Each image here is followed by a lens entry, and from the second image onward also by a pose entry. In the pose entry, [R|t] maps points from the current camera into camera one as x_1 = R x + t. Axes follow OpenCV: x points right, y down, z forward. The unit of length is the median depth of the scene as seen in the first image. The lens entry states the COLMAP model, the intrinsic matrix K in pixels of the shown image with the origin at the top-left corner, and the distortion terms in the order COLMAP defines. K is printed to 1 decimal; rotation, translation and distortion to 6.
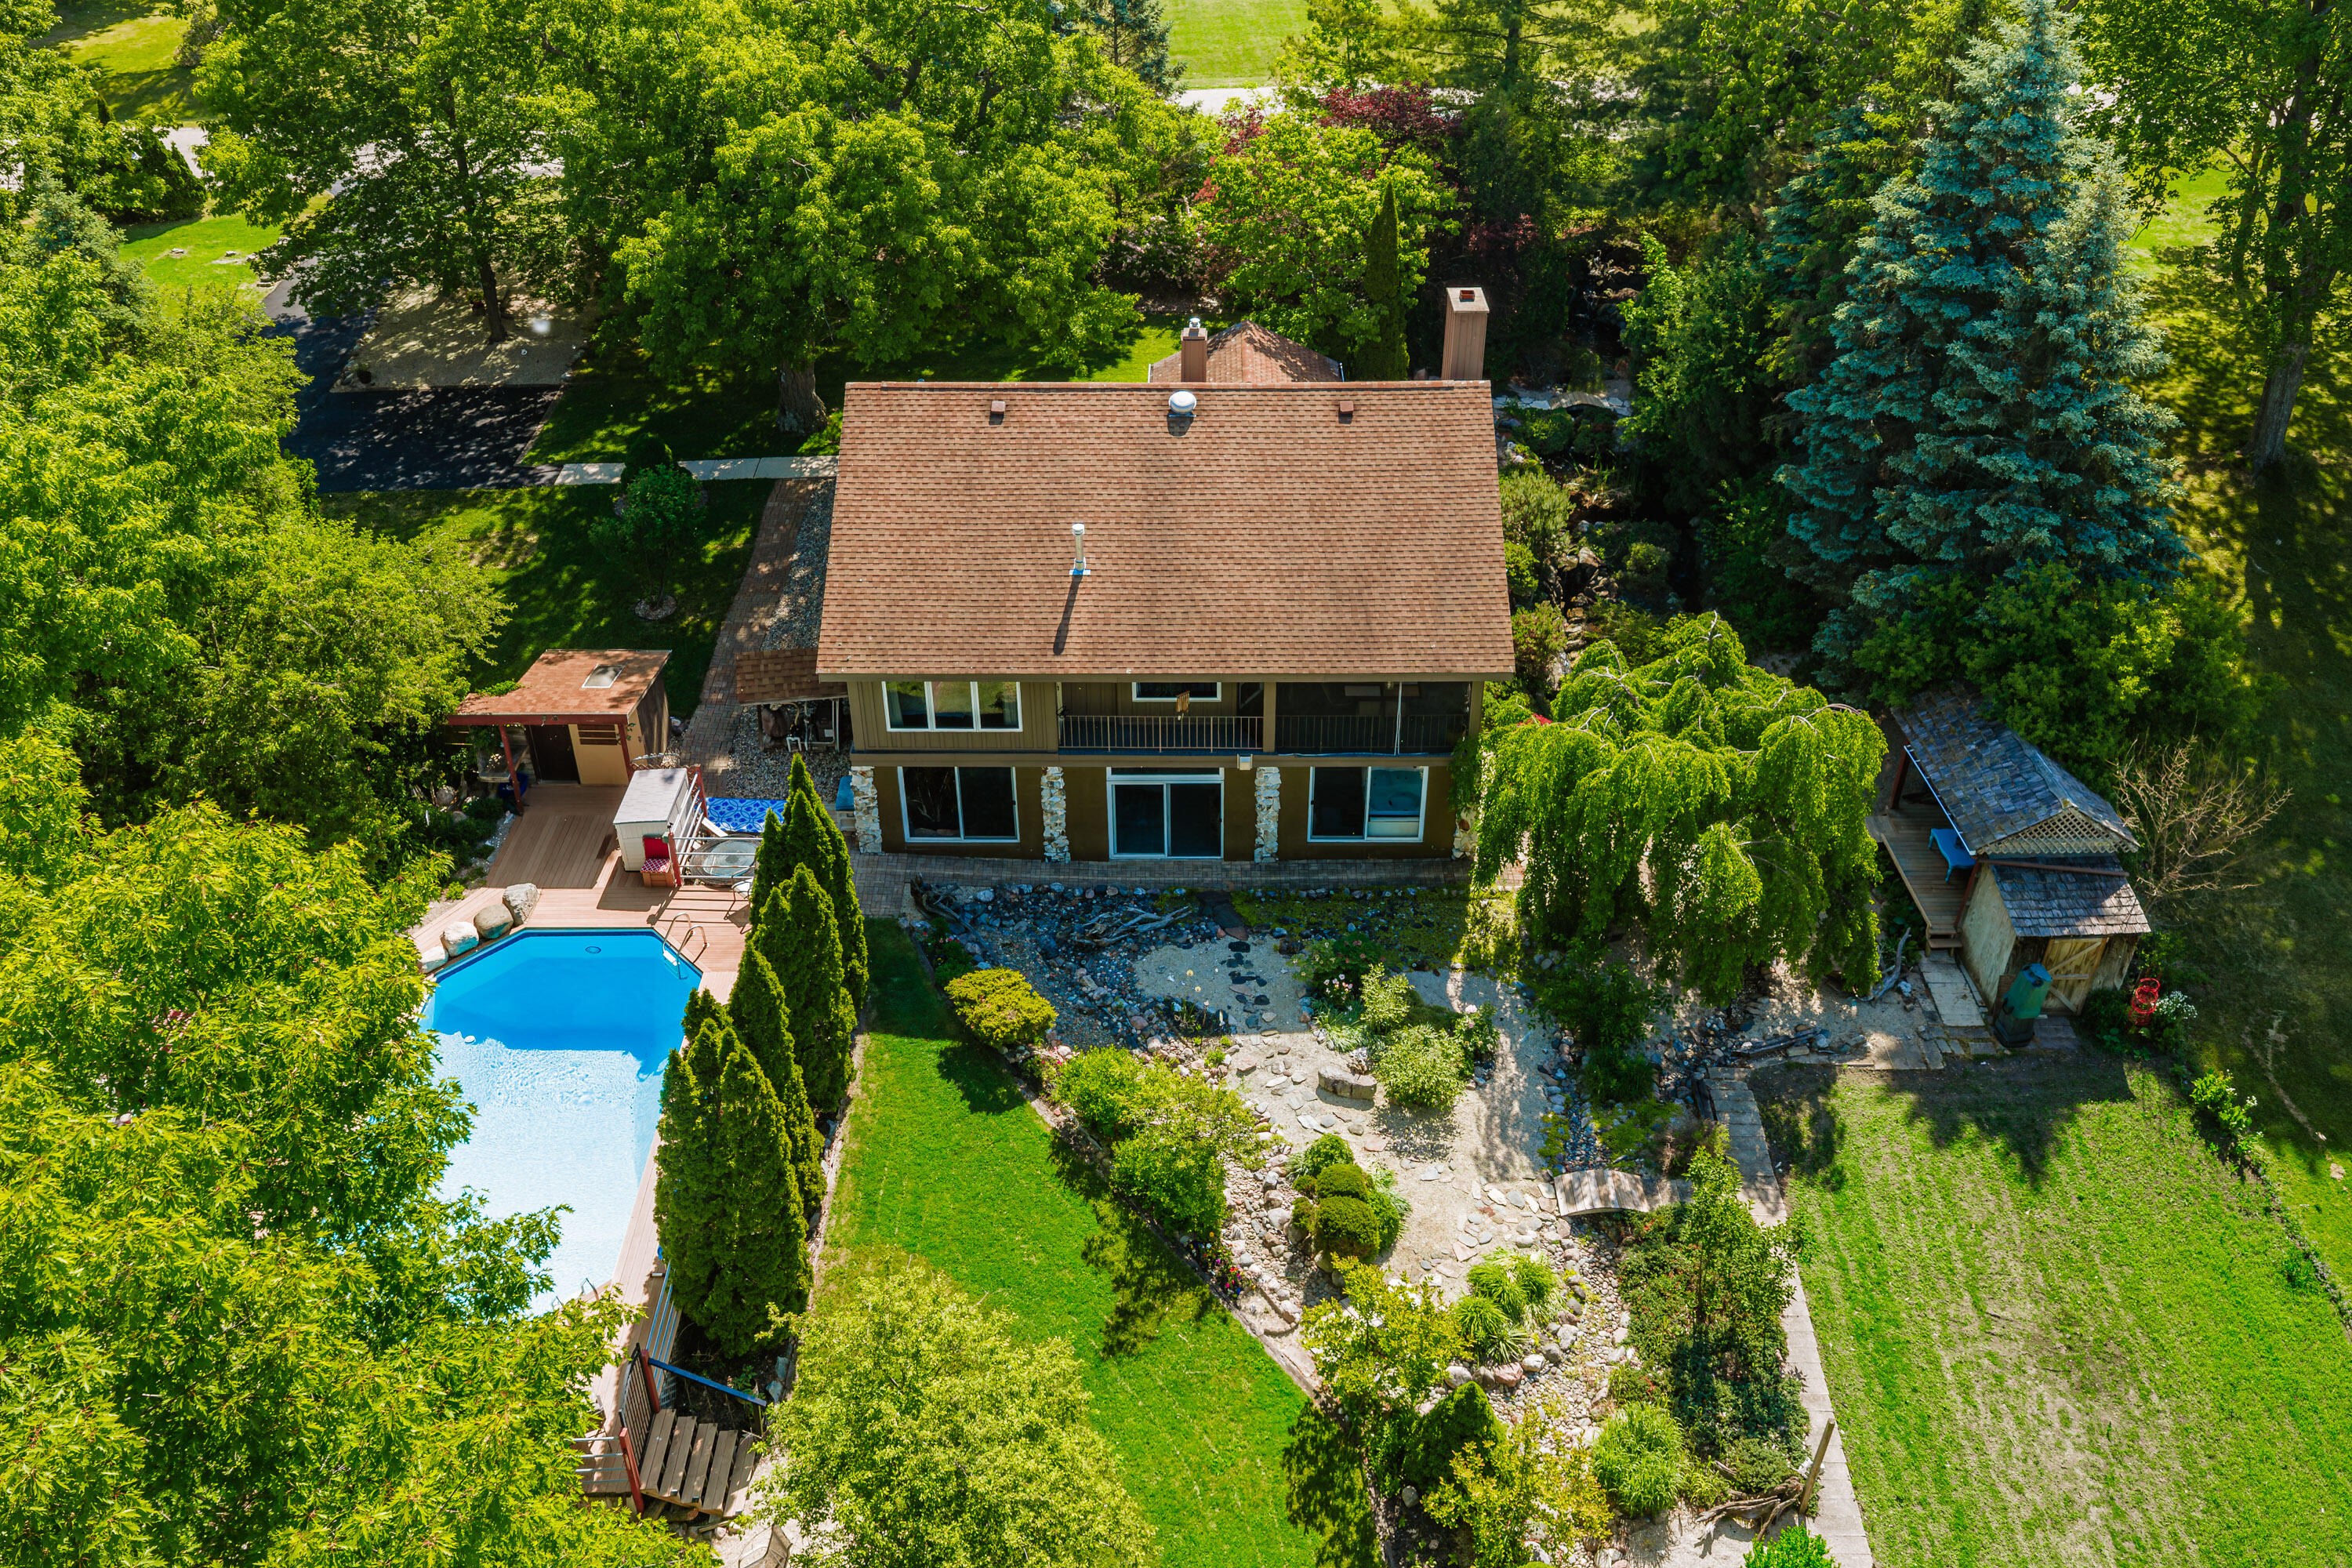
lens RADIAL K [[1937.4, 0, 1166.6], [0, 1937.4, 776.5], [0, 0, 1]] dist [0.002335, -0.001986]
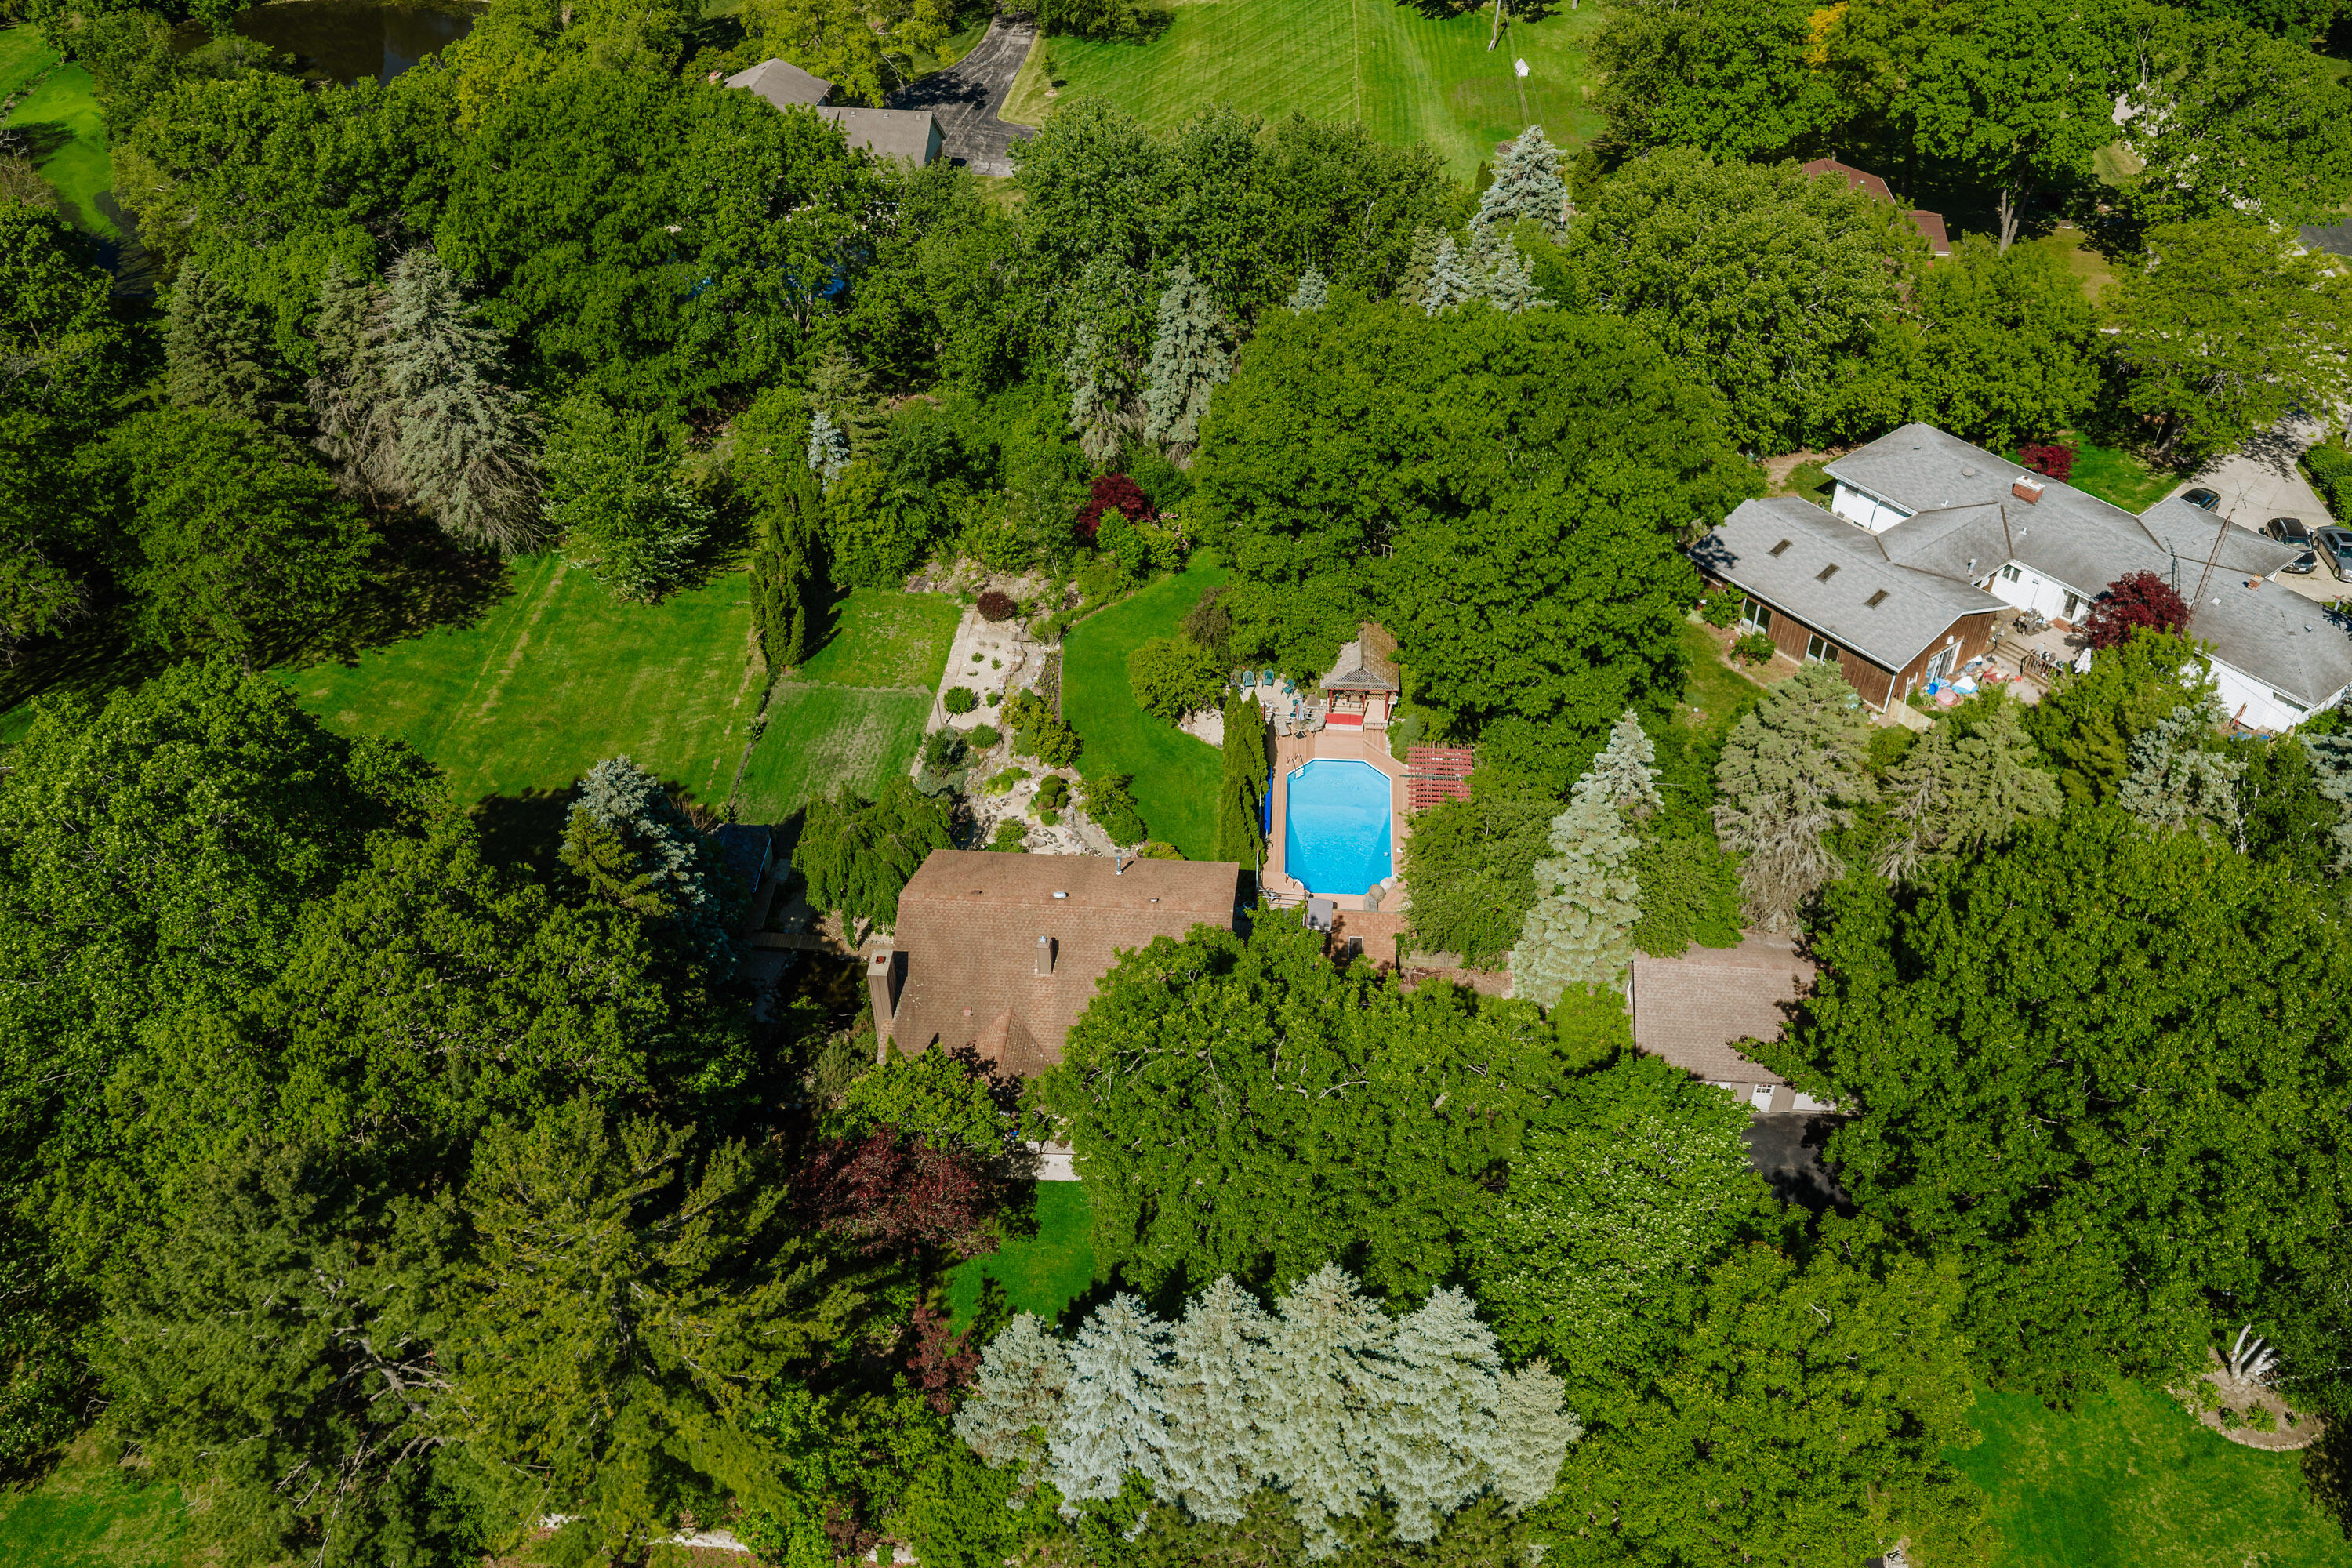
lens RADIAL K [[1937.4, 0, 1166.6], [0, 1937.4, 776.5], [0, 0, 1]] dist [0.002335, -0.001986]
pose [[-0.997918, -0.034647, 0.054405, -0.214491], [0.043616, 0.258909, 0.964916, -2.286570], [-0.047517, 0.965280, -0.256859, 1.491318]]
